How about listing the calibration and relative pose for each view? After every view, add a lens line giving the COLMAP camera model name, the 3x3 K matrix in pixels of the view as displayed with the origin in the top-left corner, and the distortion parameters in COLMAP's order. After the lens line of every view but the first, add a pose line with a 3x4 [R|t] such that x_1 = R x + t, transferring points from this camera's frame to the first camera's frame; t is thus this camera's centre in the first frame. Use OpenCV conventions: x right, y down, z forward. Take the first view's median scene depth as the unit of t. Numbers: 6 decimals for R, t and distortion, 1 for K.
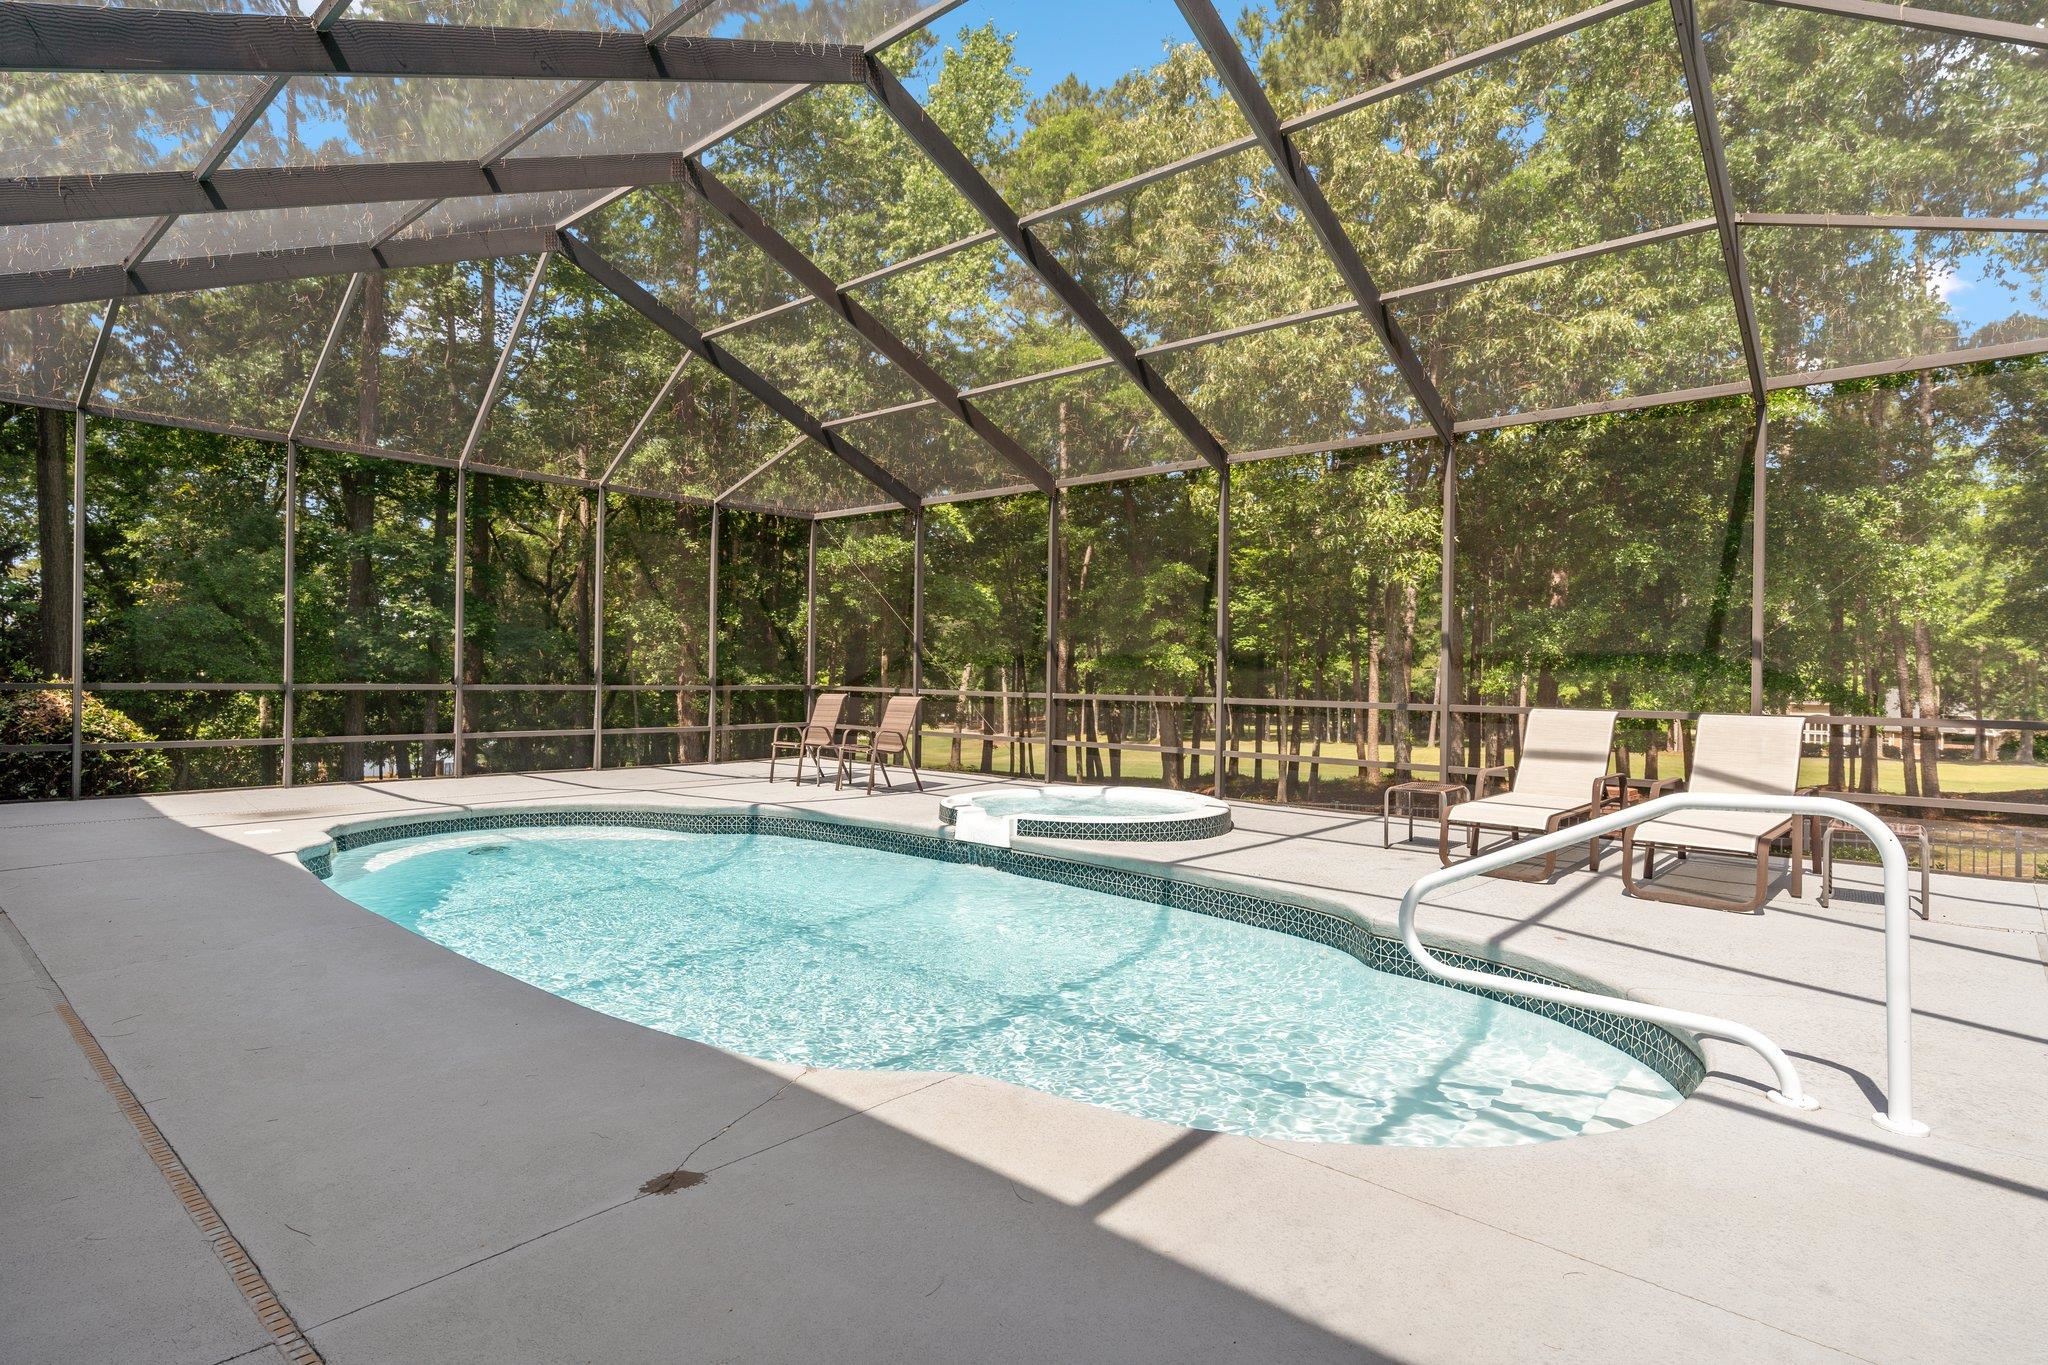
lens RADIAL K [[1049.5, 0, 1016.1], [0, 1049.5, 683.5], [0, 0, 1]] dist [-0.004118, -0.000463]
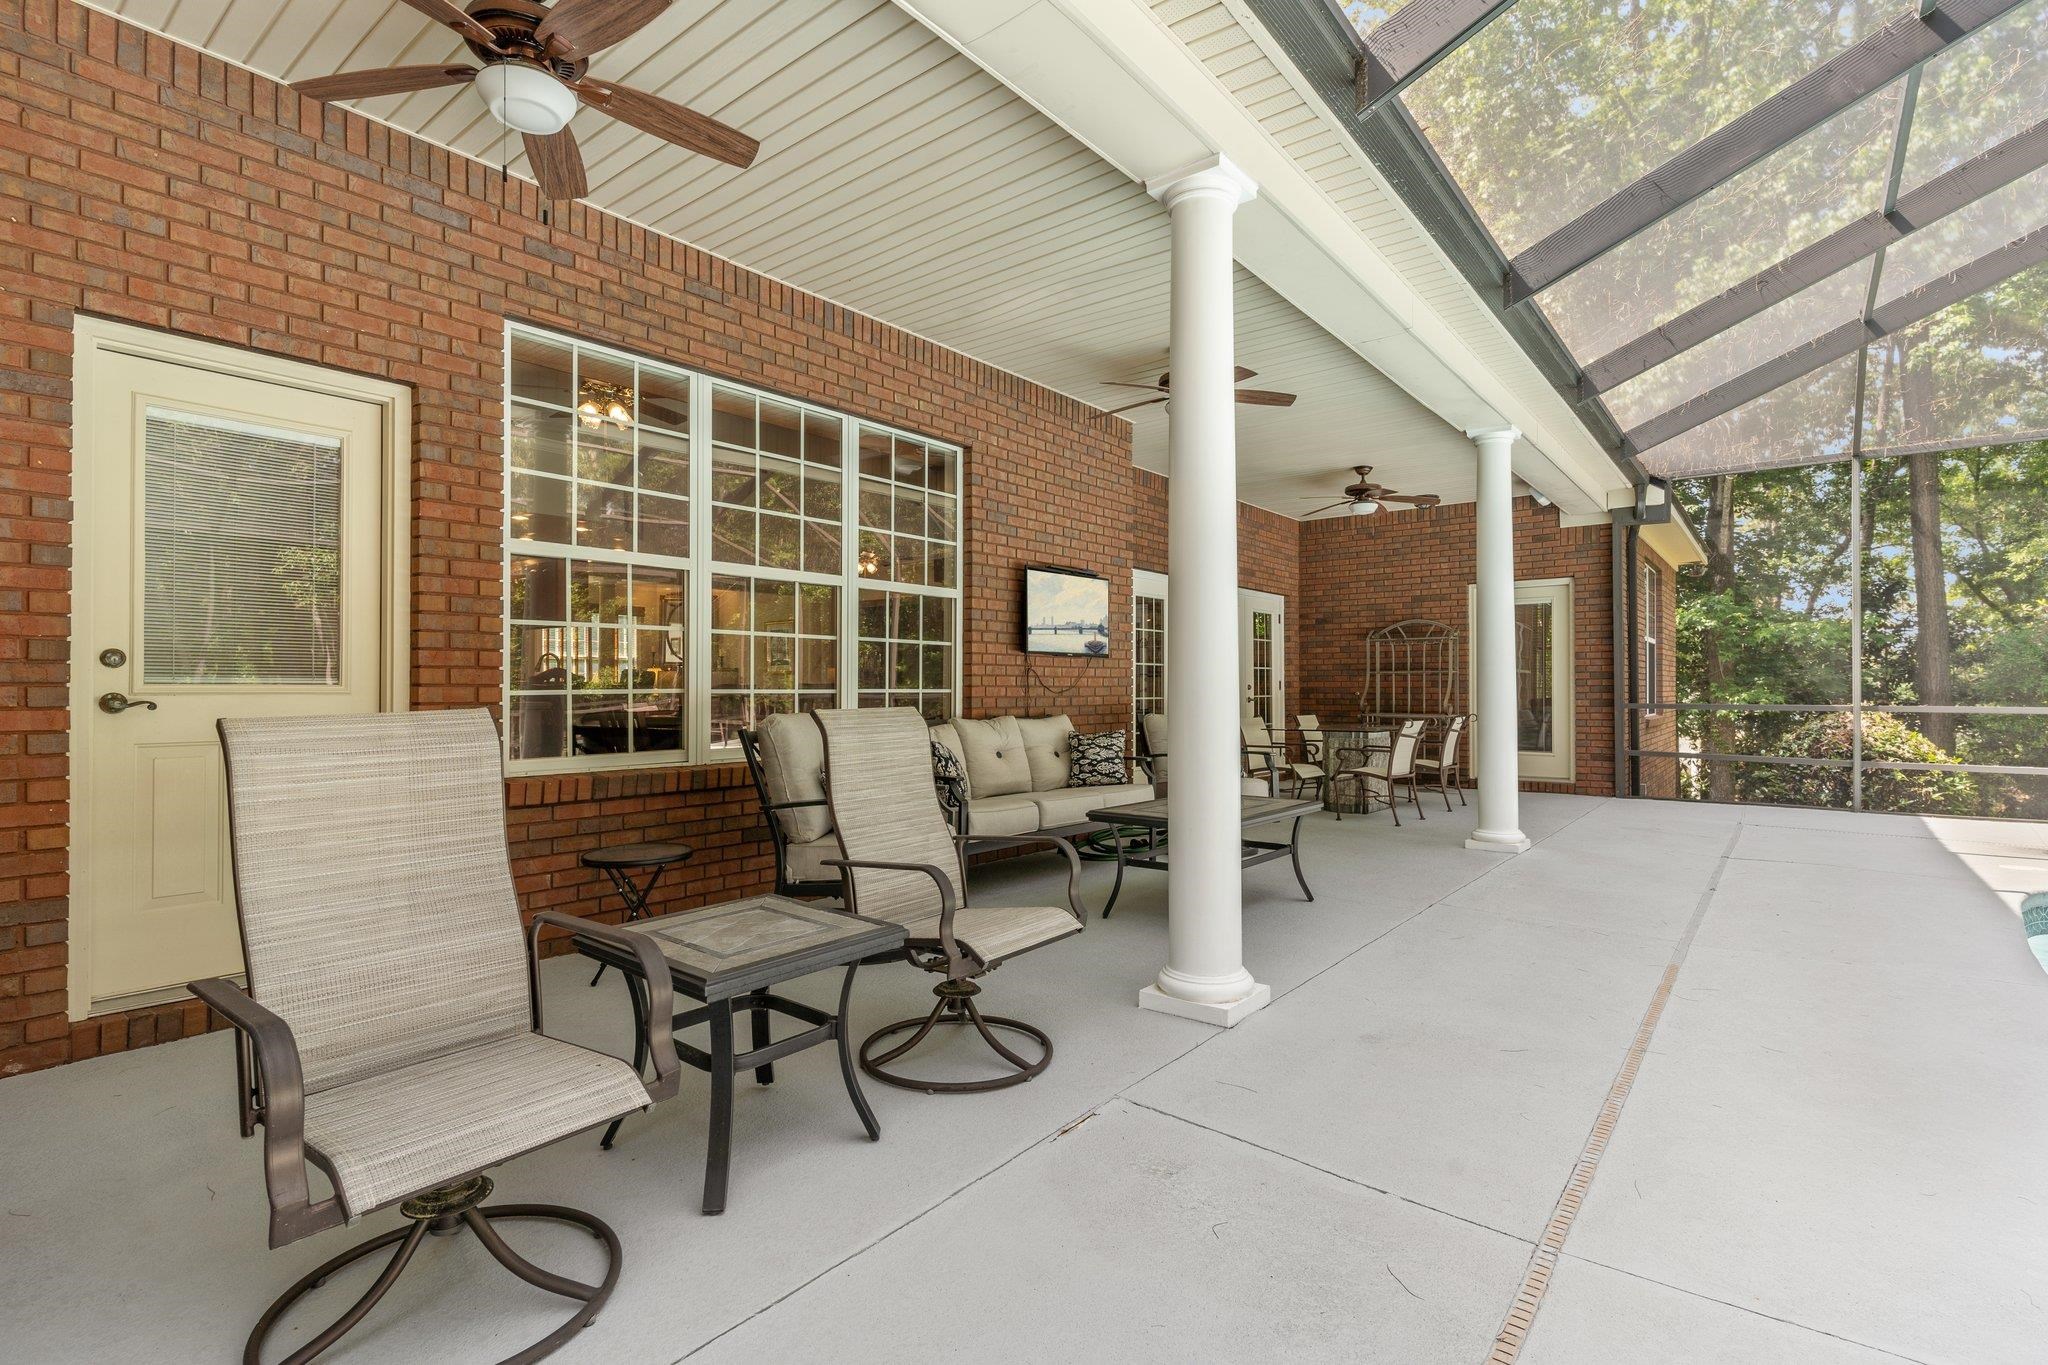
lens RADIAL K [[981.6, 0, 1030.9], [0, 981.6, 678.2], [0, 0, 1]] dist [0.003186, 0.000049]
pose [[0.059634, -0.023133, -0.997952, 0.074038], [-0.007159, 0.999696, -0.023601, 0.001580], [0.998195, 0.008551, 0.059451, 0.063828]]
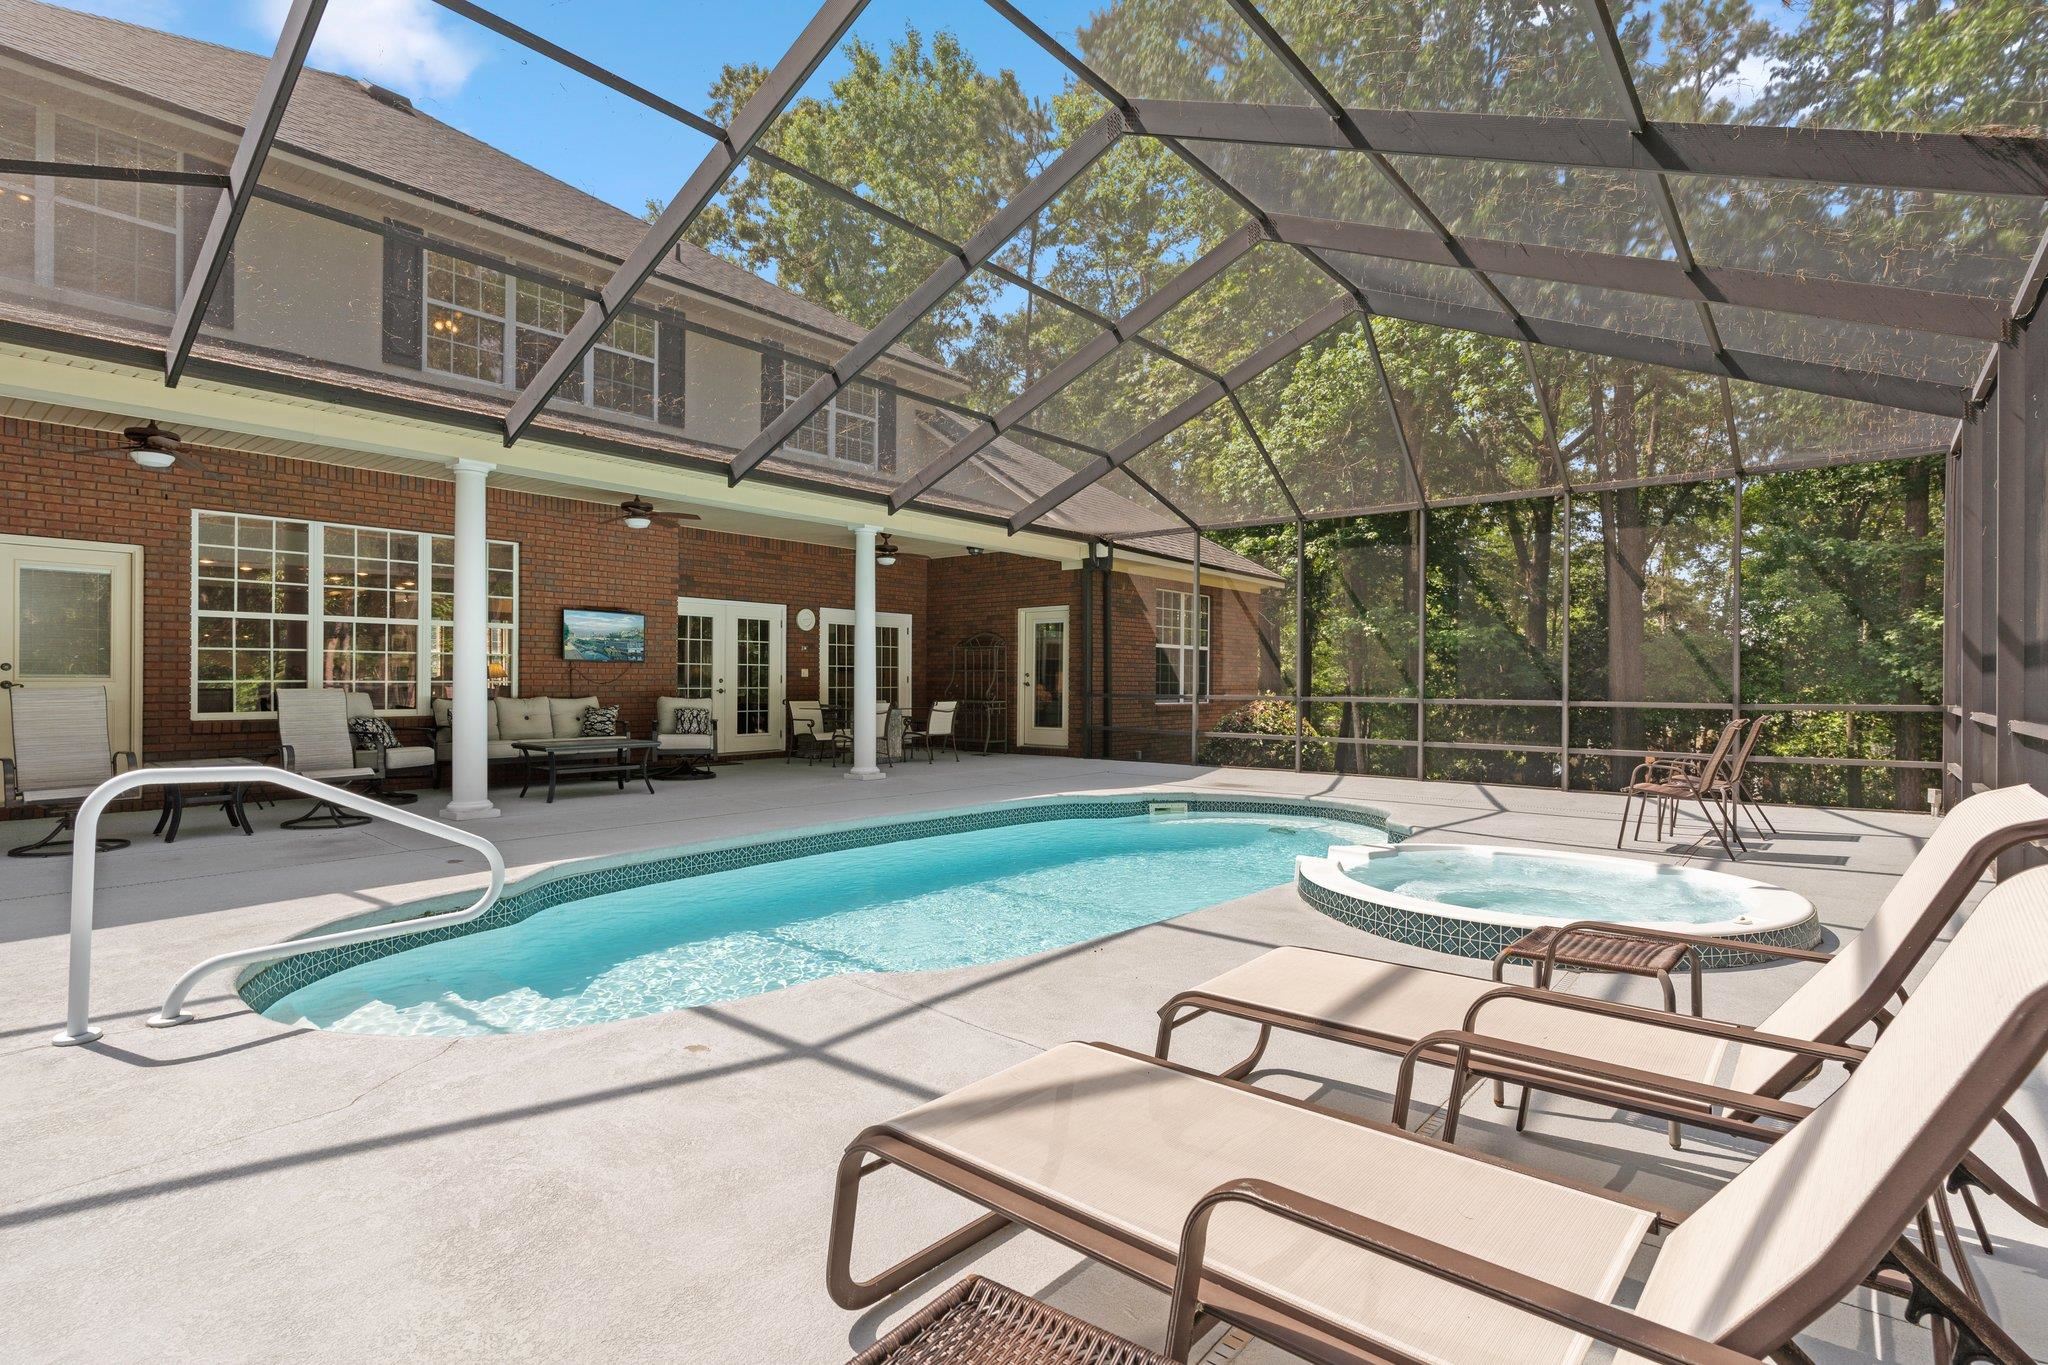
lens RADIAL K [[981.6, 0, 1006.5], [0, 981.6, 682.5], [0, 0, 1]] dist [0.003186, 0.000049]
pose [[0.022681, -0.010587, -0.999687, 0.379962], [-0.014036, 0.999842, -0.010907, 0.000552], [0.999644, 0.014279, 0.022529, 0.391252]]
